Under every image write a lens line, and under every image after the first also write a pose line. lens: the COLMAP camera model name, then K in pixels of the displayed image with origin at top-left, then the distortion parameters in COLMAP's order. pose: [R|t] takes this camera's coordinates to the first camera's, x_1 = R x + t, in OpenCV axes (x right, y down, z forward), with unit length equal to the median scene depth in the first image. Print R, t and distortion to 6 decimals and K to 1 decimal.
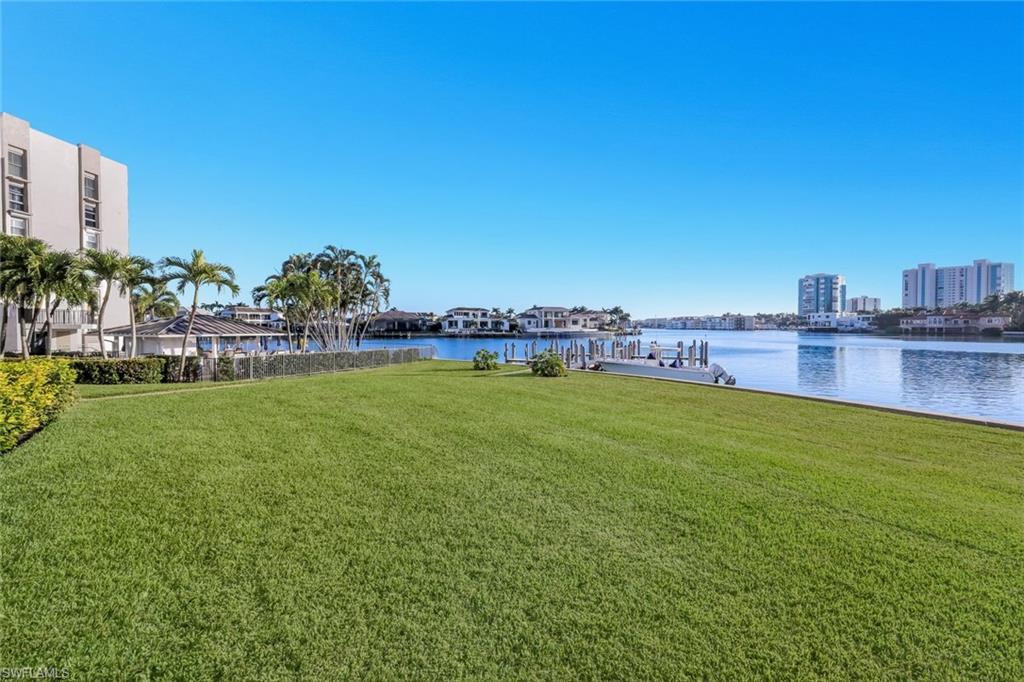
lens RADIAL K [[414.2, 0, 508.3], [0, 414.2, 340.1], [0, 0, 1]] dist [-0.000501, 0.000330]
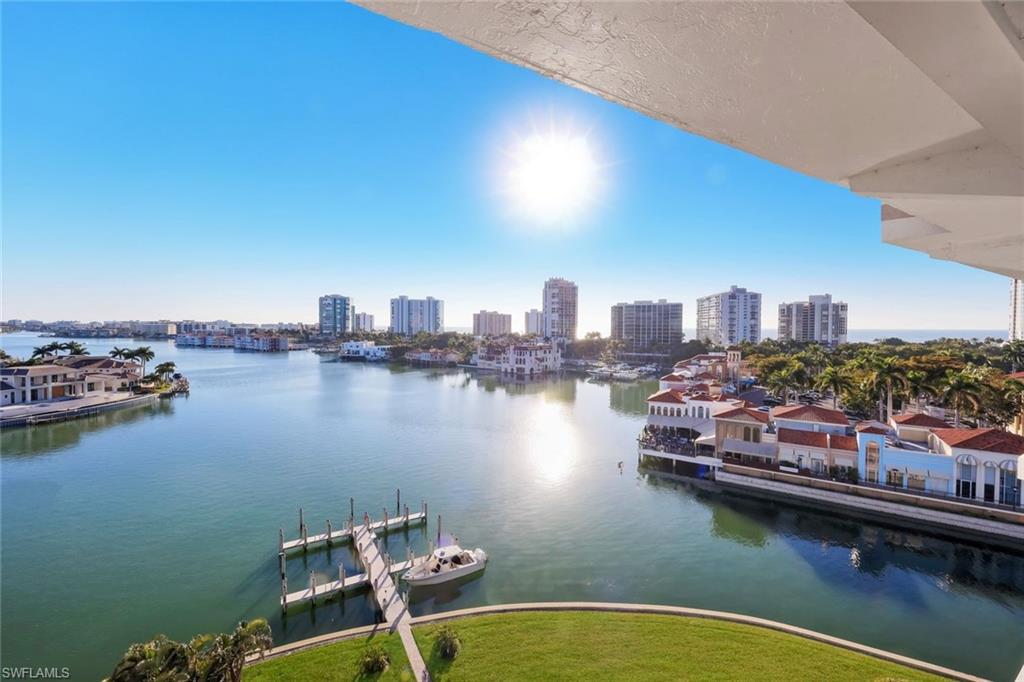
lens RADIAL K [[422.1, 0, 512.1], [0, 422.1, 331.3], [0, 0, 1]] dist [-0.002152, 0.000696]
pose [[0.477405, 0.001094, 0.878683, -0.052968], [0.011512, 0.999906, -0.007500, -0.051681], [-0.878608, 0.013696, 0.477348, 0.013497]]
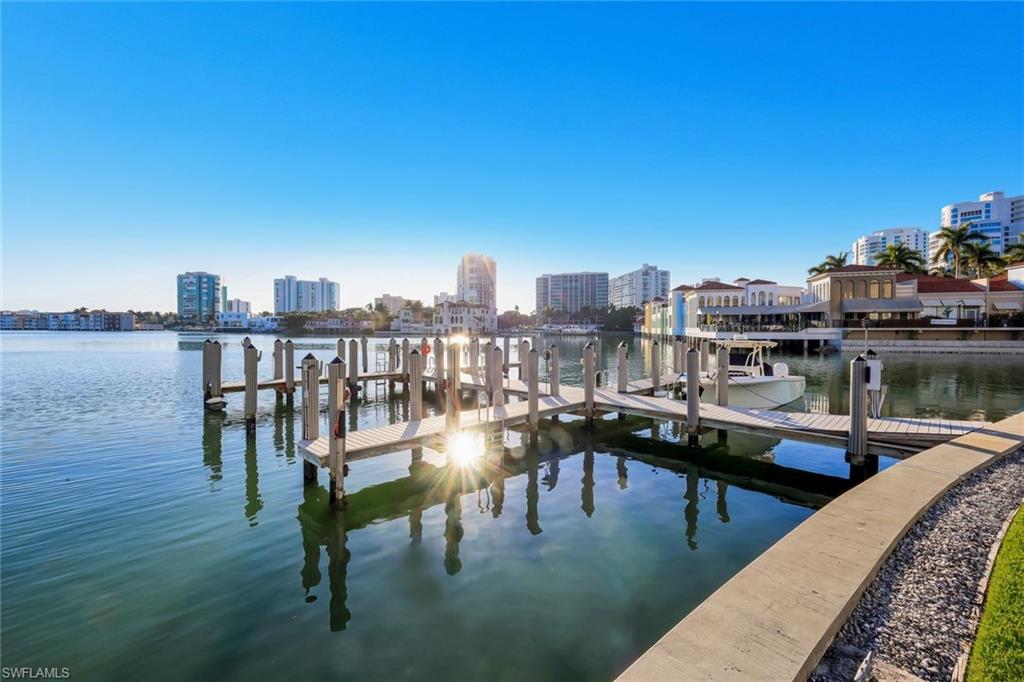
lens RADIAL K [[422.1, 0, 512.1], [0, 422.1, 331.3], [0, 0, 1]] dist [-0.002152, 0.000696]
pose [[0.245004, 0.002542, 0.969519, -0.012321], [0.023378, 0.999690, -0.008529, 0.000745], [-0.969240, 0.024755, 0.244869, 0.088506]]
